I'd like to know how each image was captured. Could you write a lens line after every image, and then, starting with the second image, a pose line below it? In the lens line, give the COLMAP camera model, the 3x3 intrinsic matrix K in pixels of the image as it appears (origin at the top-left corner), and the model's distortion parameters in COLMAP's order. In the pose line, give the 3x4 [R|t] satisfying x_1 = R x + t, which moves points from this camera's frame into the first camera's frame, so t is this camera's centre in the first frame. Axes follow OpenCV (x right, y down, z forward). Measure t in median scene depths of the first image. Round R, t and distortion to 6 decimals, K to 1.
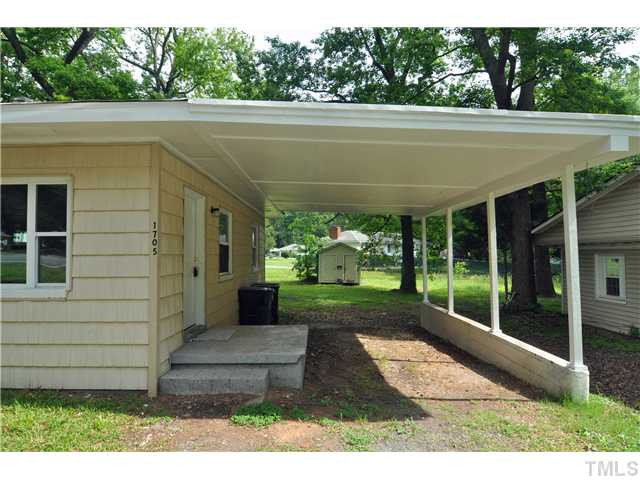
lens RADIAL K [[359.0, 0, 320.0], [0, 359.0, 240.0], [0, 0, 1]] dist [-0.000466, -0.000111]
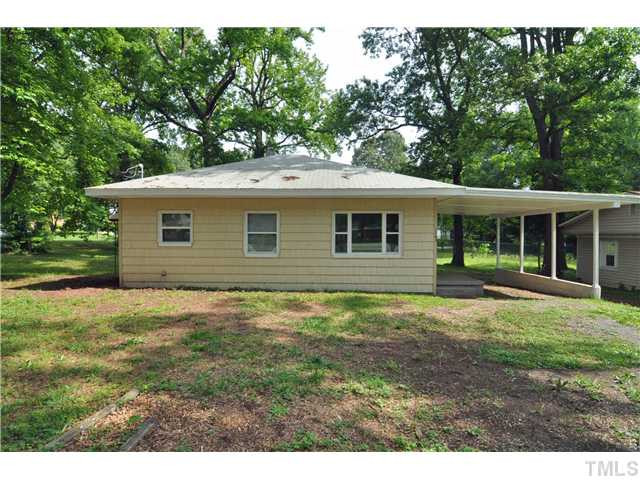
lens RADIAL K [[342.3, 0, 317.8], [0, 342.3, 243.7], [0, 0, 1]] dist [-0.002185, -0.015708]
pose [[0.999580, 0.008713, -0.027646, -0.843652], [-0.006863, 0.997774, 0.066338, -0.068774], [0.028162, -0.066121, 0.997414, -1.015376]]
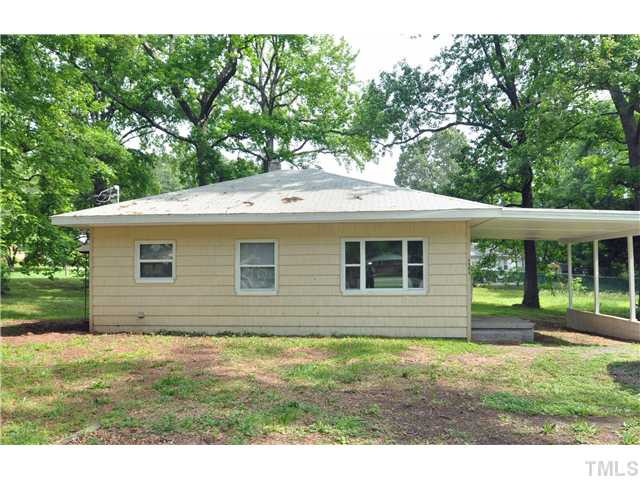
lens RADIAL K [[465.6, 0, 332.8], [0, 465.6, 261.1], [0, 0, 1]] dist [-0.000920, -0.004320]
pose [[0.996739, -0.003779, -0.080603, -0.702050], [0.005822, 0.999667, 0.025123, -0.074479], [0.080481, -0.025510, 0.996430, -1.212687]]
